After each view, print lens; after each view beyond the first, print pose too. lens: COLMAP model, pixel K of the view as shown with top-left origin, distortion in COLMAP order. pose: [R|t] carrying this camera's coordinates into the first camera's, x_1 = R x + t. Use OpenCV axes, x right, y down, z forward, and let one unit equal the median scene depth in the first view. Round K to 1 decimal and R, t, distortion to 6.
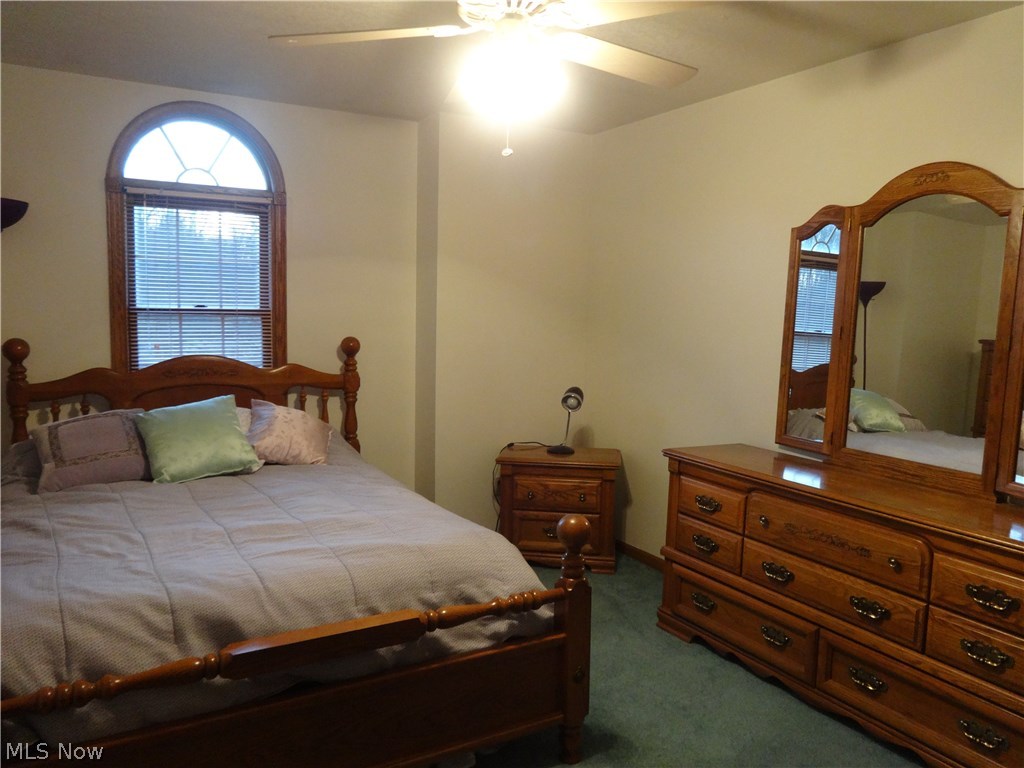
lens RADIAL K [[768.4, 0, 517.6], [0, 768.4, 380.0], [0, 0, 1]] dist [-0.003926, 0.005383]
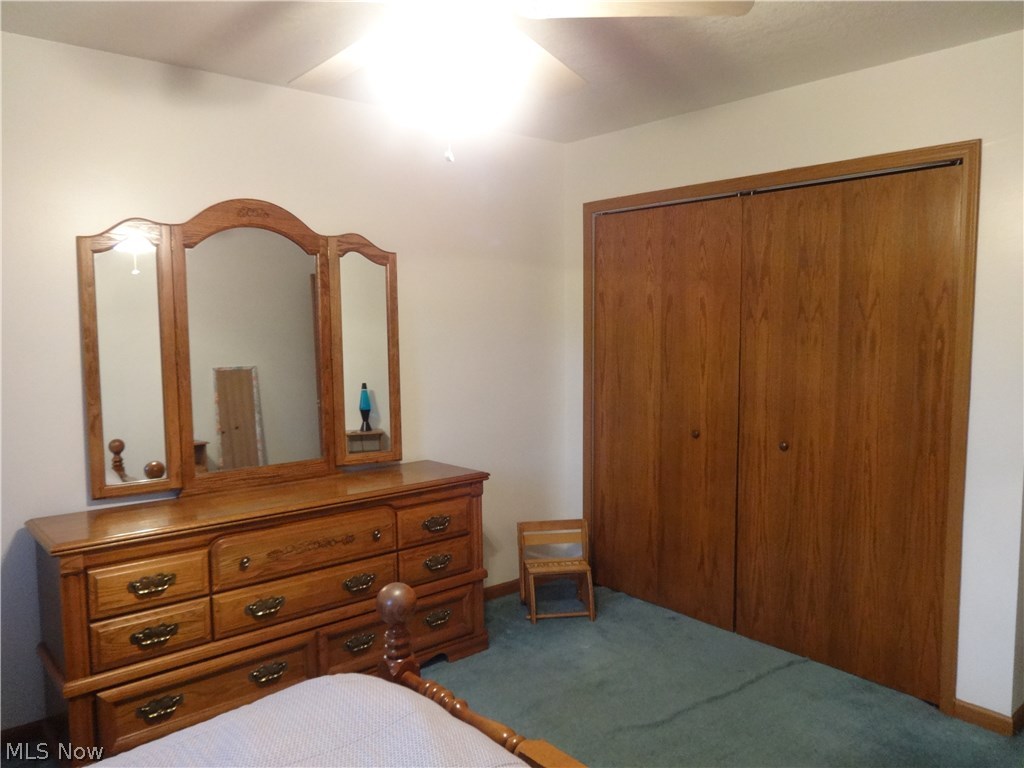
lens RADIAL K [[727.5, 0, 508.6], [0, 727.5, 401.2], [0, 0, 1]] dist [-0.002958, -0.001184]
pose [[-0.159434, -0.119841, 0.979908, -0.558636], [0.109090, 0.984387, 0.138138, -0.093381], [-0.981163, 0.128922, -0.143871, 0.780728]]
